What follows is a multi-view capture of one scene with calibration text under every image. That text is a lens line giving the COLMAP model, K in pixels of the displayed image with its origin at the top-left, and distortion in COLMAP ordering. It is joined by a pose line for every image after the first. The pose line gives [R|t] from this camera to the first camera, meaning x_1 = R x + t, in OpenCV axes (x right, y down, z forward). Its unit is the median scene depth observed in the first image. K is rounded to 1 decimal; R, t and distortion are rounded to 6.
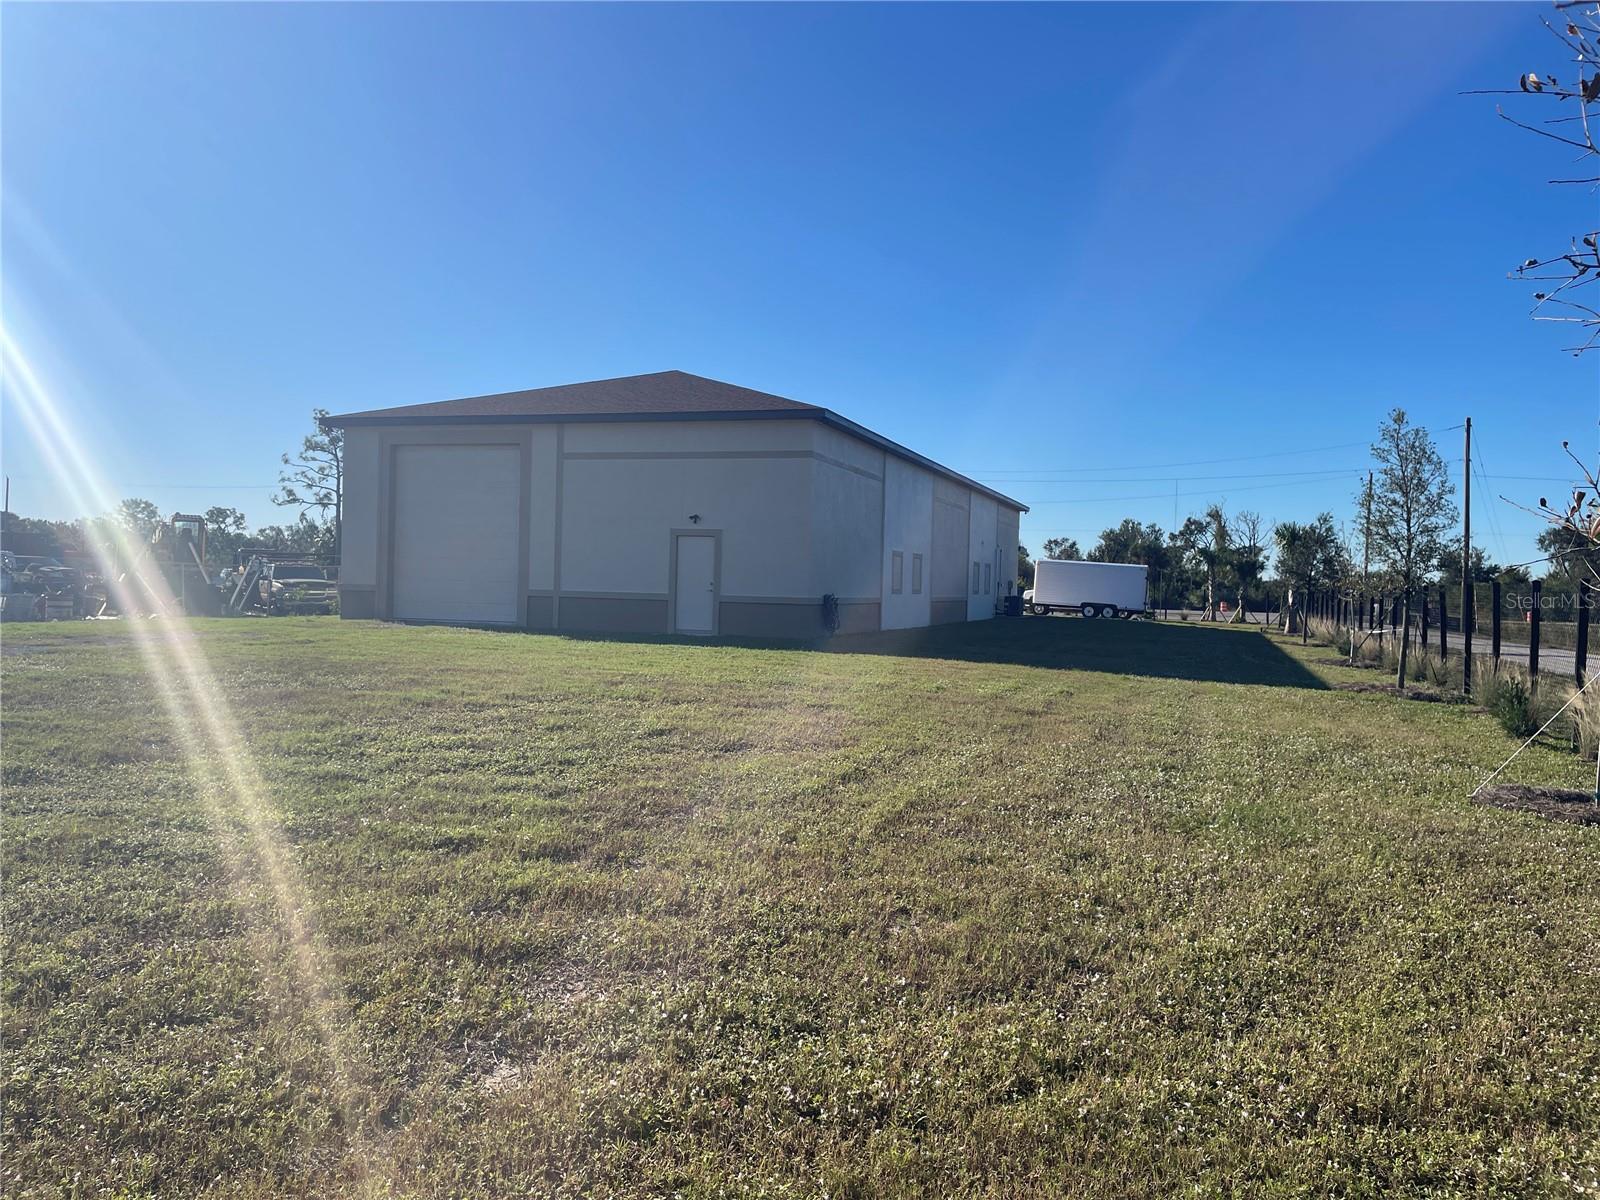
lens RADIAL K [[1168.3, 0, 800.0], [0, 1168.3, 600.0], [0, 0, 1]] dist [0.102735, -0.113037]
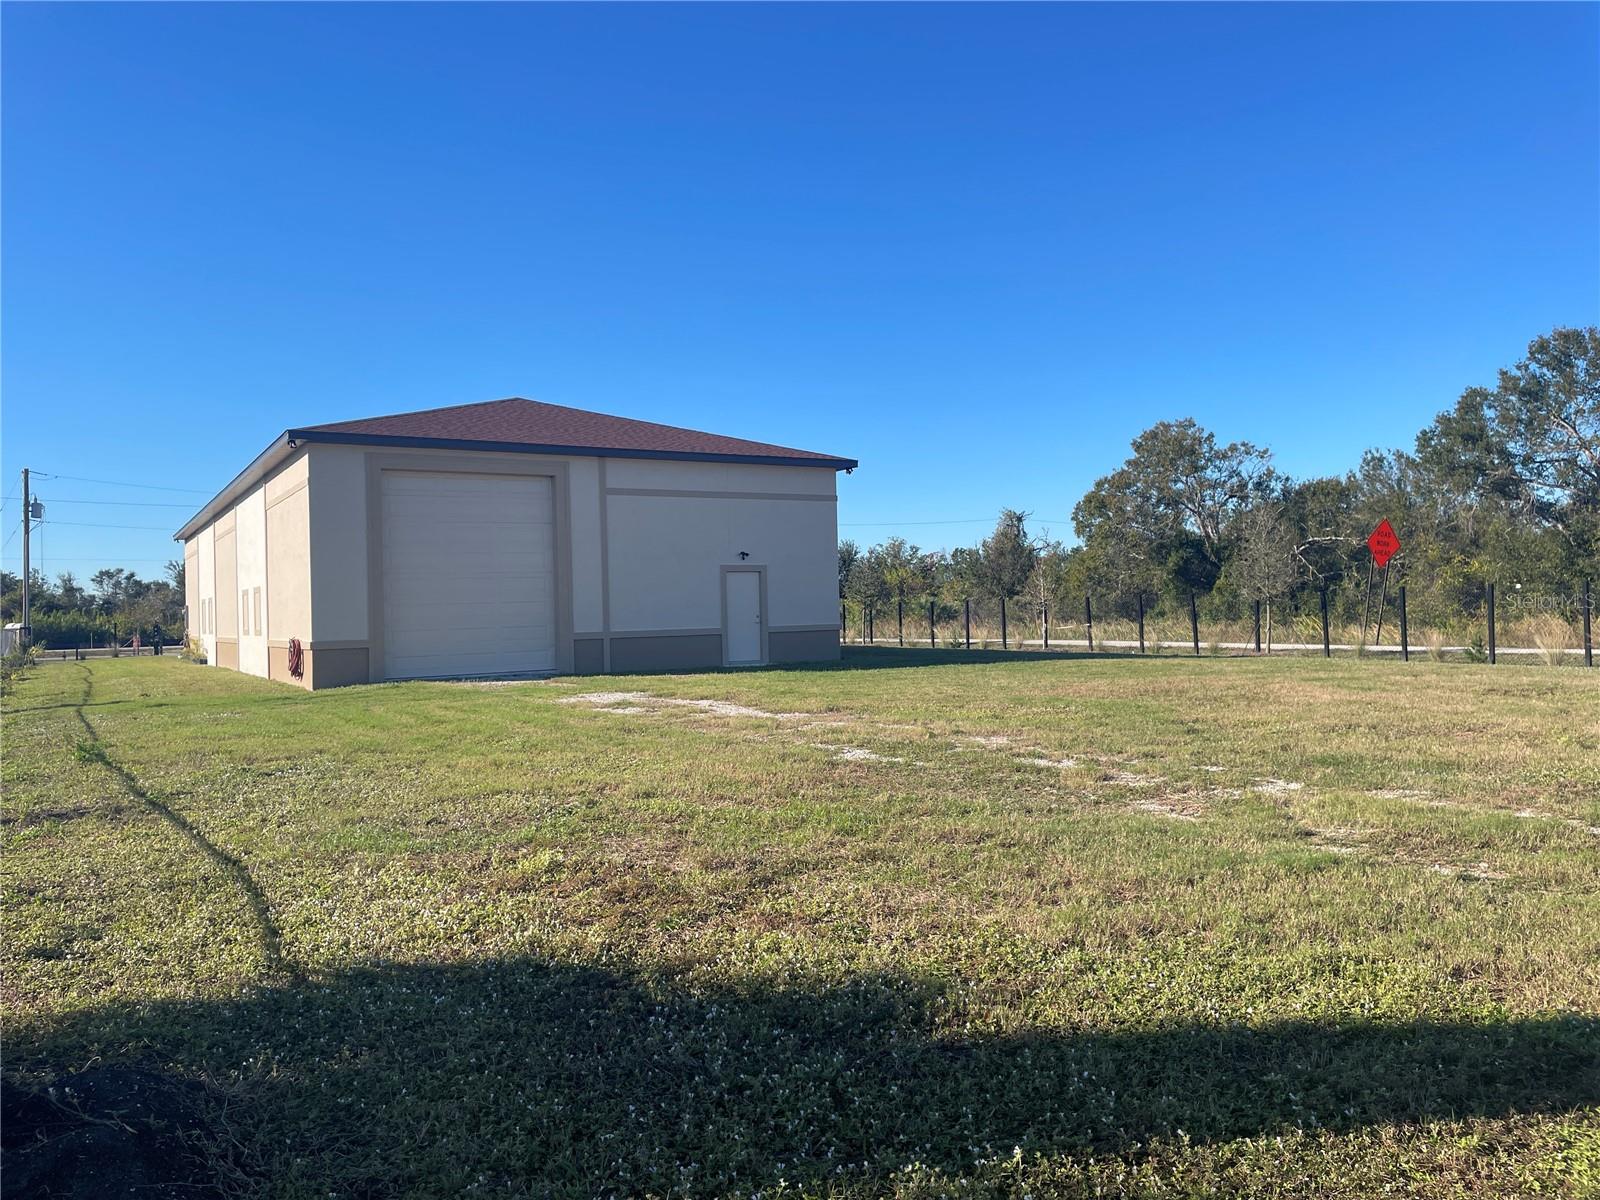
lens RADIAL K [[1168.3, 0, 800.0], [0, 1168.3, 600.0], [0, 0, 1]] dist [0.102735, -0.113037]
pose [[0.689825, -0.033810, 0.723186, -0.789233], [0.051106, 0.998691, -0.002059, -0.023619], [-0.722170, 0.038379, 0.690650, 0.227496]]
